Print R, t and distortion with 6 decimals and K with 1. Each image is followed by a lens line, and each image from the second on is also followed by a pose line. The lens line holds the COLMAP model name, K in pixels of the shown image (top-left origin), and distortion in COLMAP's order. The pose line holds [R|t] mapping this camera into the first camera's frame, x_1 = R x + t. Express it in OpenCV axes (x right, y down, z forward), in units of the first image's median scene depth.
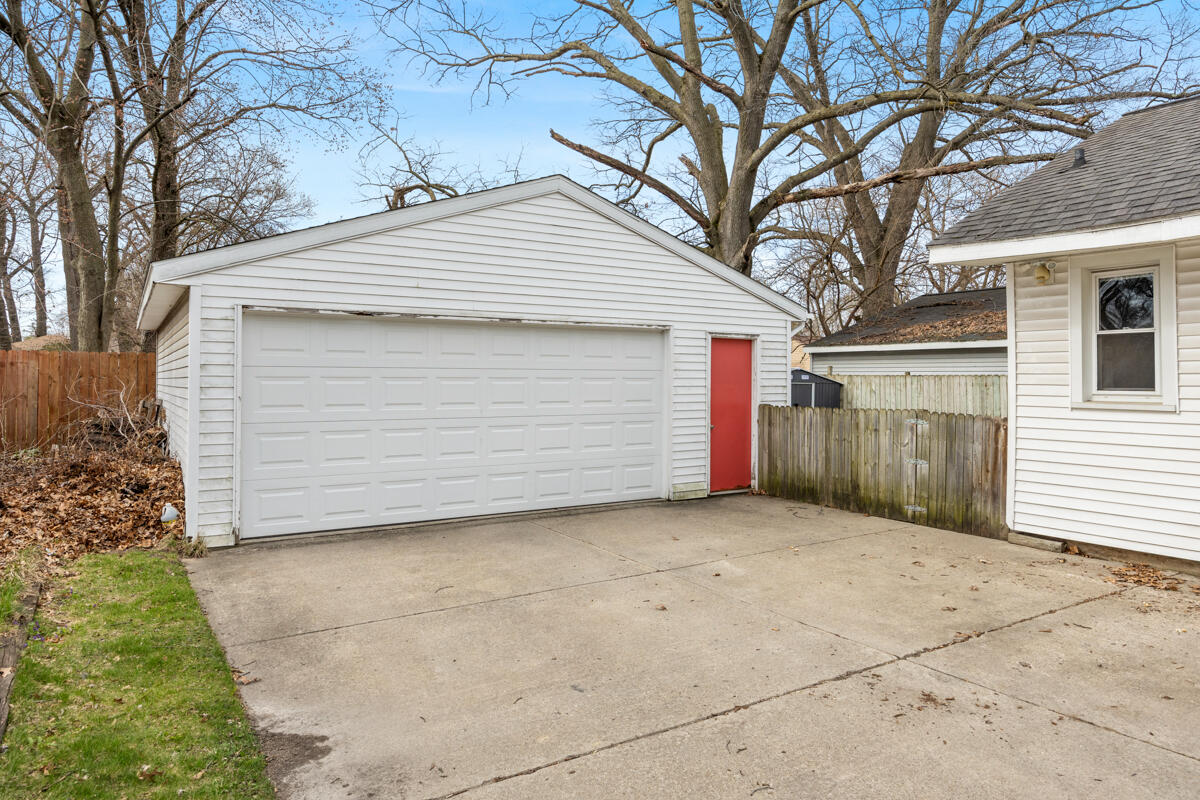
lens RADIAL K [[788.9, 0, 600.6], [0, 788.9, 374.9], [0, 0, 1]] dist [-0.002542, -0.000117]
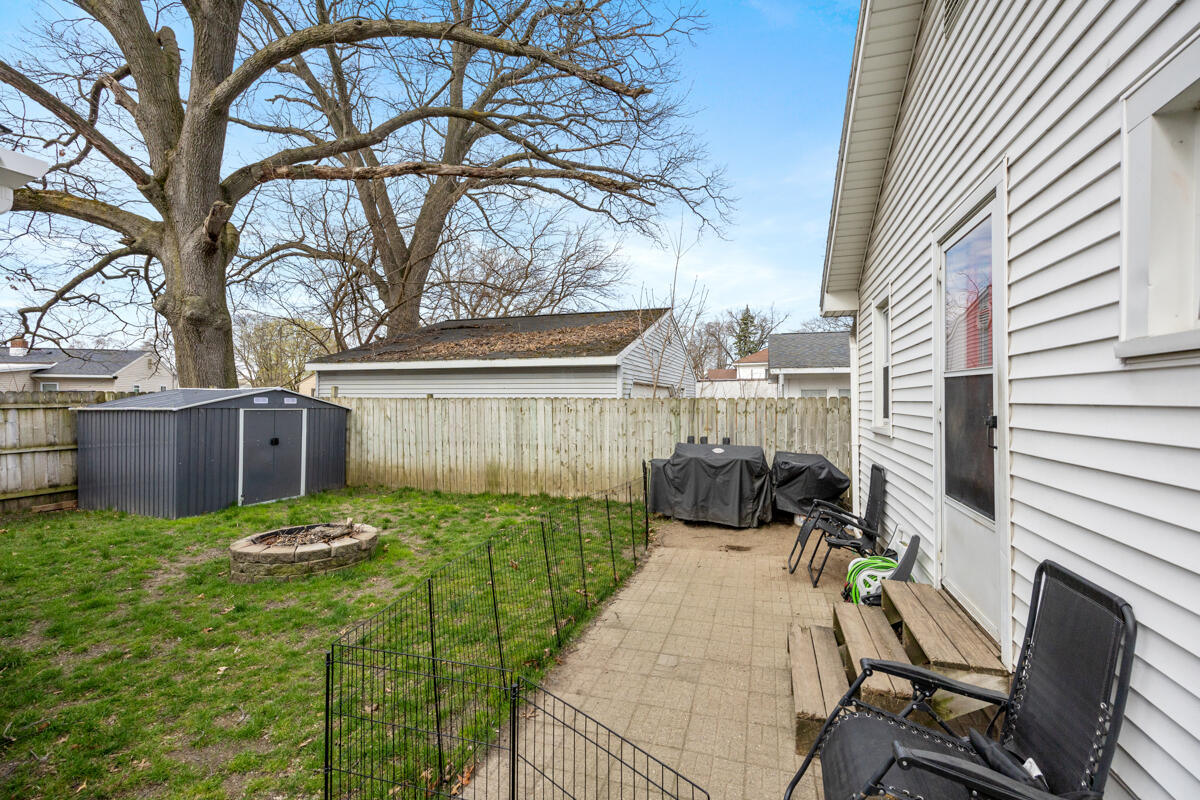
lens RADIAL K [[506.9, 0, 600.0], [0, 506.9, 400.0], [0, 0, 1]] dist [-0.000143, -0.000054]
pose [[0.773386, -0.003203, 0.633928, 0.172355], [-0.000823, 0.999981, 0.006057, -0.000764], [-0.633935, -0.005206, 0.773369, 0.431997]]
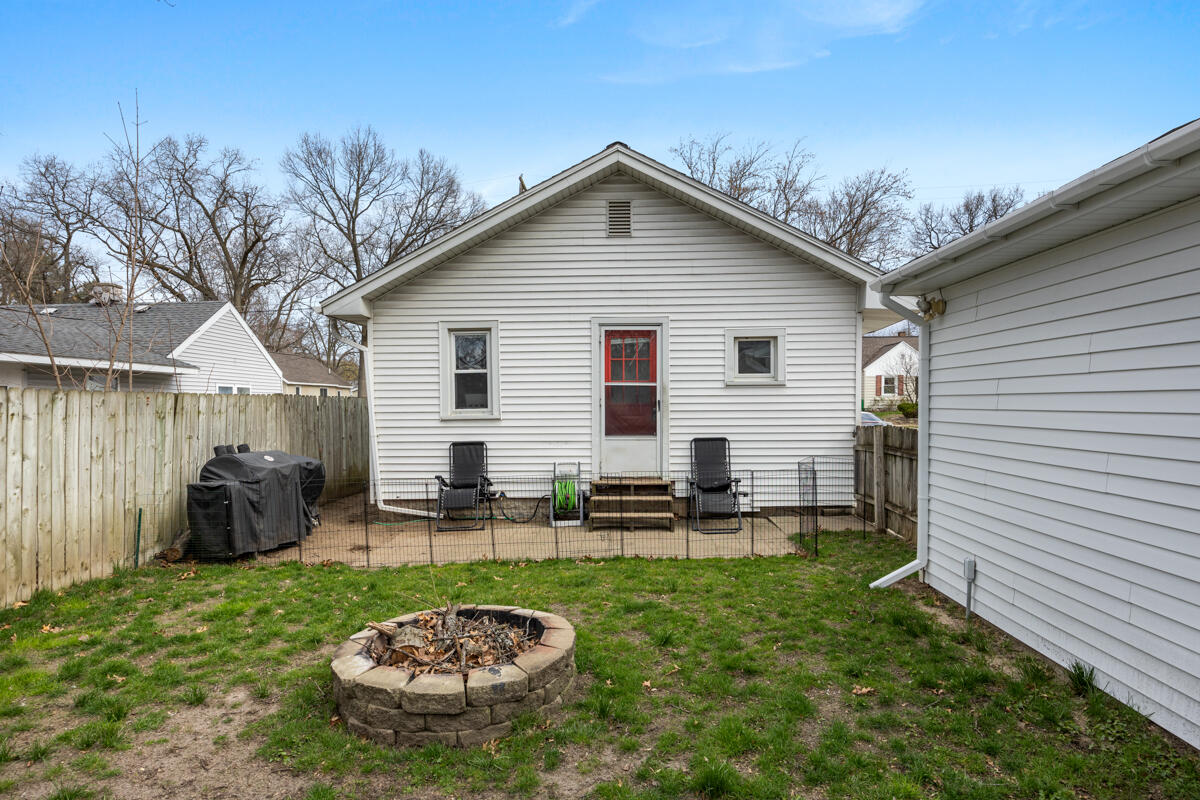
lens RADIAL K [[722.8, 0, 600.0], [0, 722.8, 400.0], [0, 0, 1]] dist [0.000707, 0.000166]
pose [[-0.819809, 0.002818, 0.572630, 0.070332], [0.000575, 0.999991, -0.004099, 0.005416], [-0.572637, -0.003031, -0.819804, 0.886961]]
